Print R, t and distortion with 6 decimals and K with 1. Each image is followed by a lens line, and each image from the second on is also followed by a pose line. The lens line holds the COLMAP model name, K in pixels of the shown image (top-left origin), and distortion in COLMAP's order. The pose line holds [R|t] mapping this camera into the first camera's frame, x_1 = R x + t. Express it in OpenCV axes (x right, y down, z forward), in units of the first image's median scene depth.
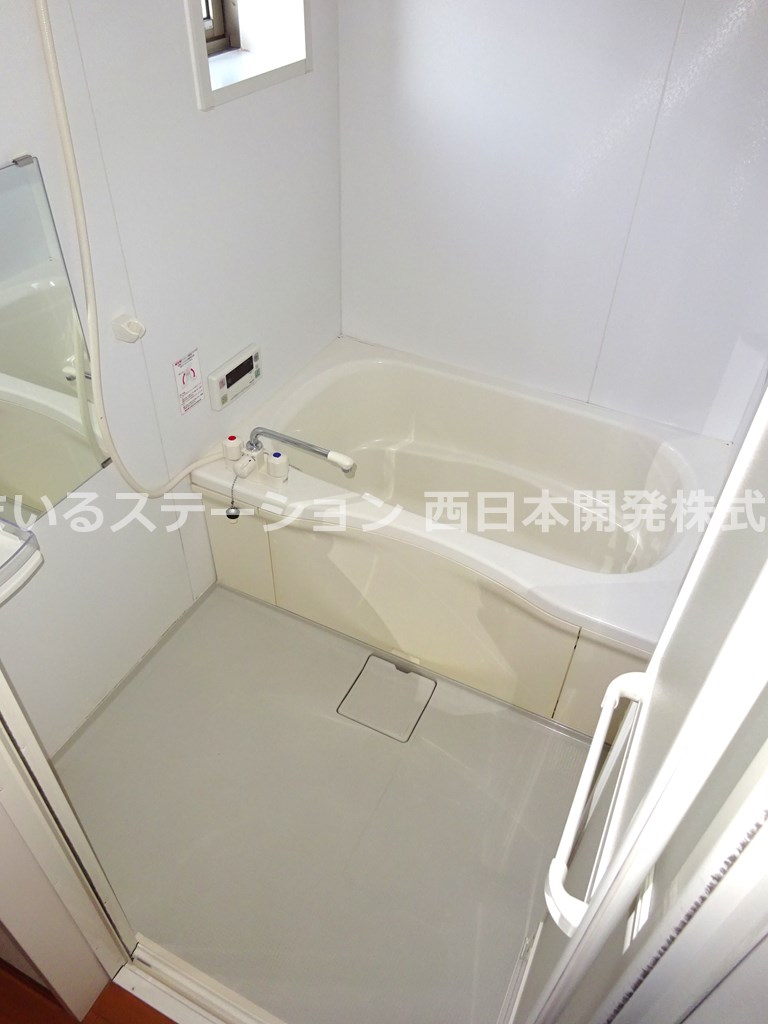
lens RADIAL K [[747.7, 0, 384.7], [0, 747.7, 511.4], [0, 0, 1]] dist [0.011251, -0.014658]
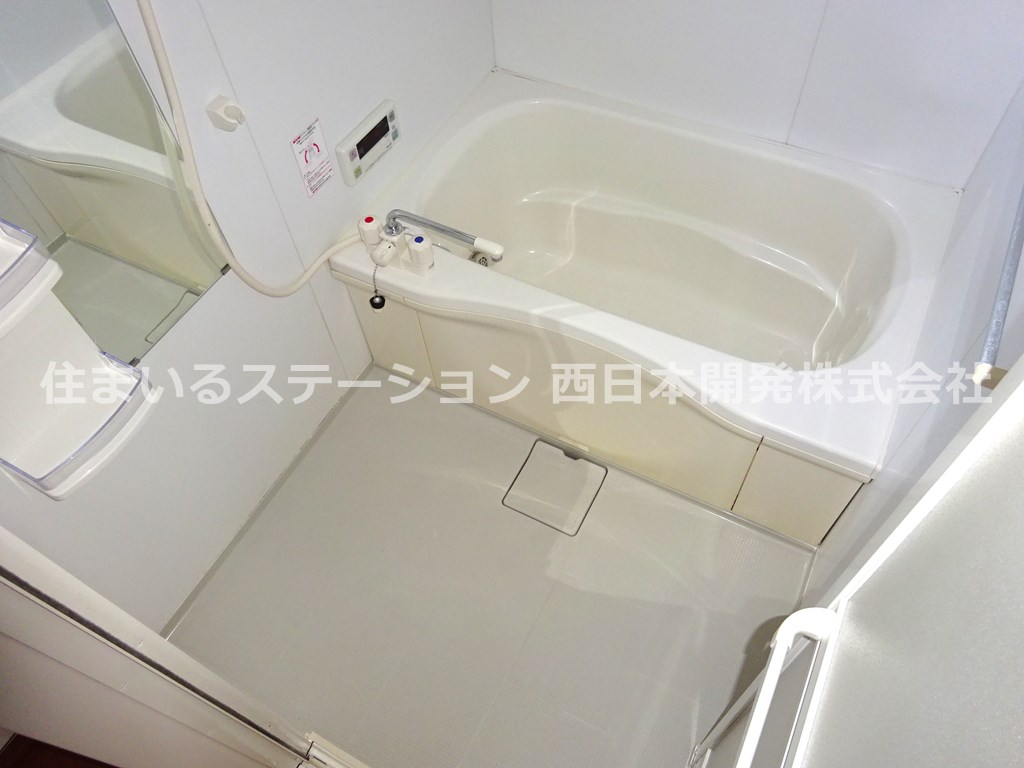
lens RADIAL K [[747.7, 0, 512.0], [0, 747.7, 384.4], [0, 0, 1]] dist [0.011251, -0.014658]
pose [[0.996243, -0.023848, -0.083254, 0.033398], [0.042027, 0.973685, 0.223991, -0.099292], [0.075722, -0.226648, 0.971029, 0.109724]]
